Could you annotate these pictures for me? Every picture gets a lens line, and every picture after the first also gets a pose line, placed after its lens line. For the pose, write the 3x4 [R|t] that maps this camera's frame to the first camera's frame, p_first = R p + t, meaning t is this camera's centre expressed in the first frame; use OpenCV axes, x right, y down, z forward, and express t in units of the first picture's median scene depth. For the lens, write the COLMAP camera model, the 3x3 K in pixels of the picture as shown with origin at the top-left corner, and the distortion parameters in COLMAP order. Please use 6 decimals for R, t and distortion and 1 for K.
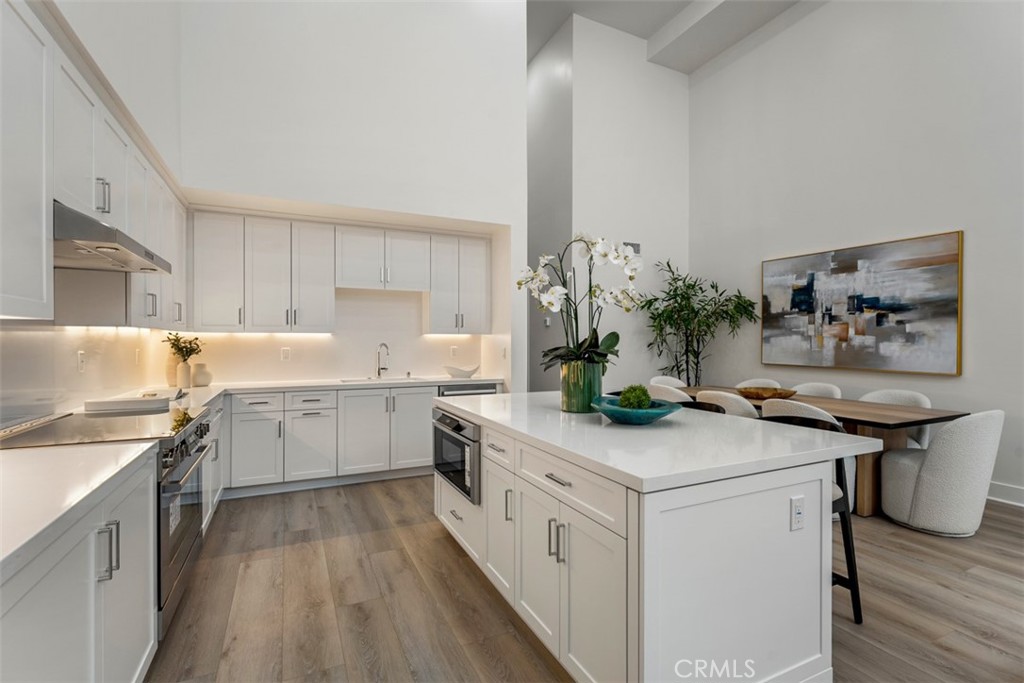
lens RADIAL K [[470.0, 0, 509.3], [0, 470.0, 342.5], [0, 0, 1]] dist [-0.000768, -0.000764]
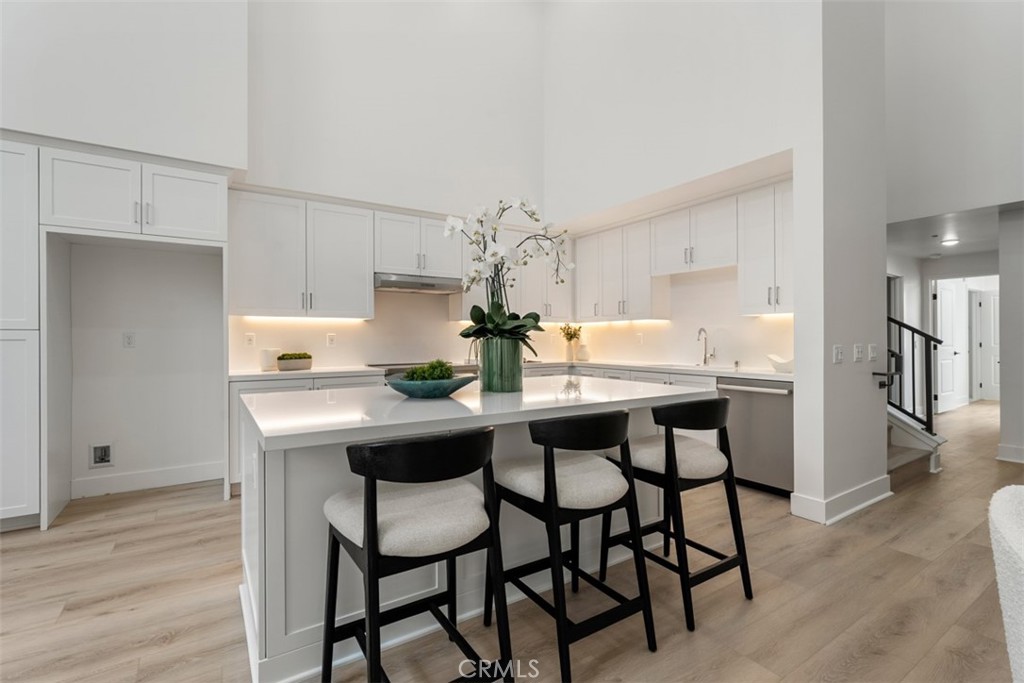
lens RADIAL K [[470.0, 0, 505.4], [0, 470.0, 339.0], [0, 0, 1]] dist [-0.000768, -0.000764]
pose [[0.149374, 0.002168, -0.988778, 1.029317], [0.002106, 0.999995, 0.002511, 0.033714], [0.988778, -0.002457, 0.149369, 0.806668]]
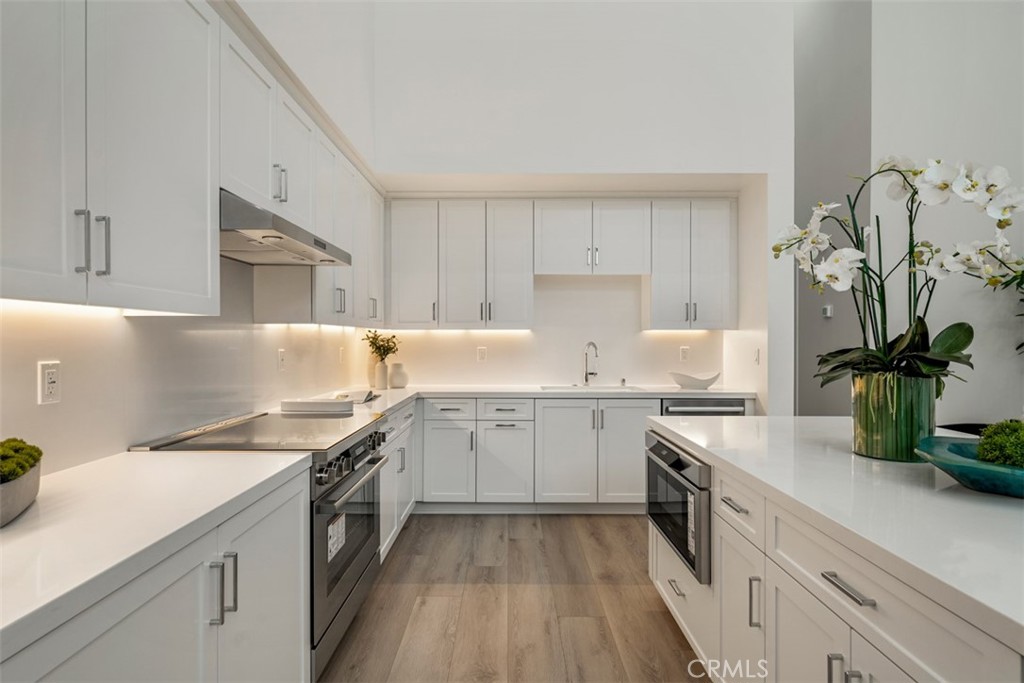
lens RADIAL K [[552.1, 0, 509.2], [0, 552.1, 340.3], [0, 0, 1]] dist [-0.002506, 0.000195]
pose [[0.903137, 0.000973, -0.429351, 0.014664], [-0.001636, 0.999998, -0.001177, 0.000305], [0.429349, 0.001765, 0.903137, 0.159230]]
